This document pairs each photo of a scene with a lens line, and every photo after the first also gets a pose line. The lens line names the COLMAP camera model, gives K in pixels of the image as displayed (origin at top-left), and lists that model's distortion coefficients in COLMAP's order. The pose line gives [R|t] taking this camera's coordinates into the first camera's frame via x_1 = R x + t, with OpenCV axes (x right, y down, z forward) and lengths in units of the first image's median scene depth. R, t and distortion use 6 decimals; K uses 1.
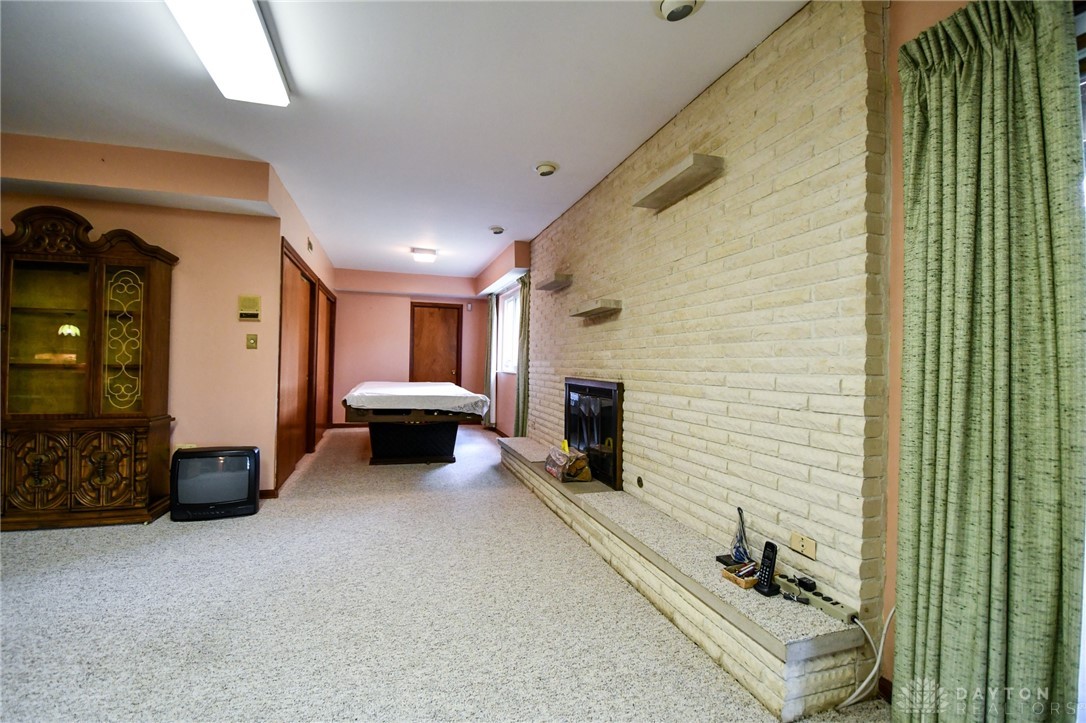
lens RADIAL K [[480.8, 0, 538.1], [0, 480.8, 360.9], [0, 0, 1]] dist [0.014284, -0.018765]
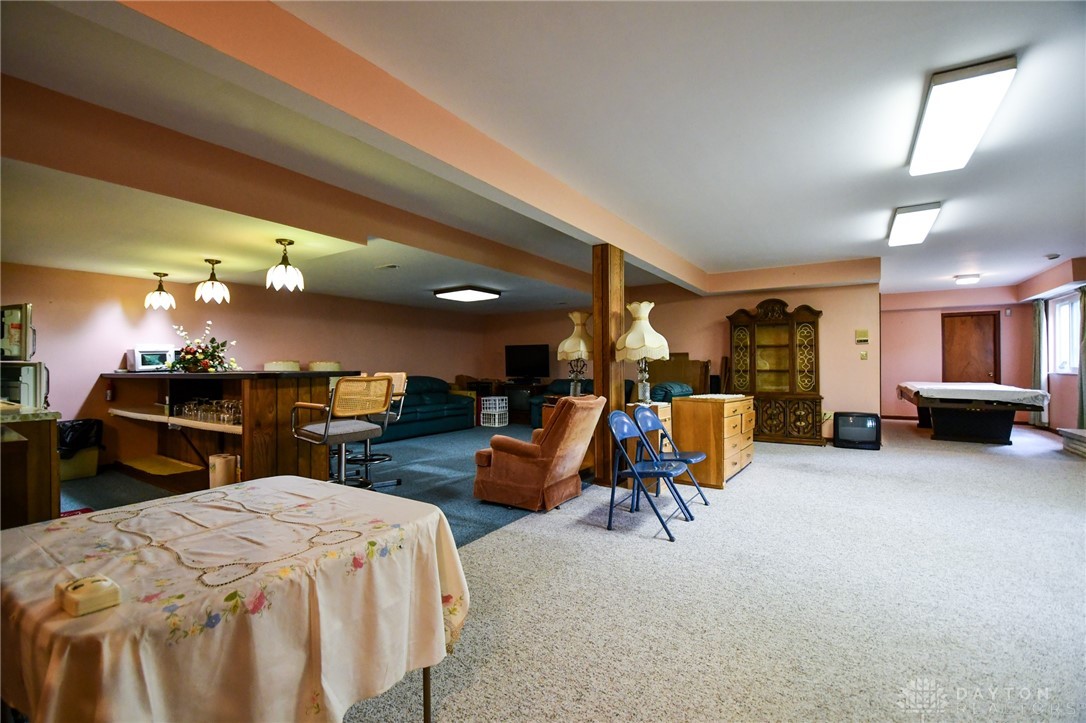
lens RADIAL K [[480.8, 0, 538.1], [0, 480.8, 360.9], [0, 0, 1]] dist [0.014284, -0.018765]
pose [[0.643250, -0.028568, -0.765123, -0.008459], [0.019125, 0.999591, -0.021244, -0.004326], [0.765417, -0.000968, 0.643534, -0.795640]]
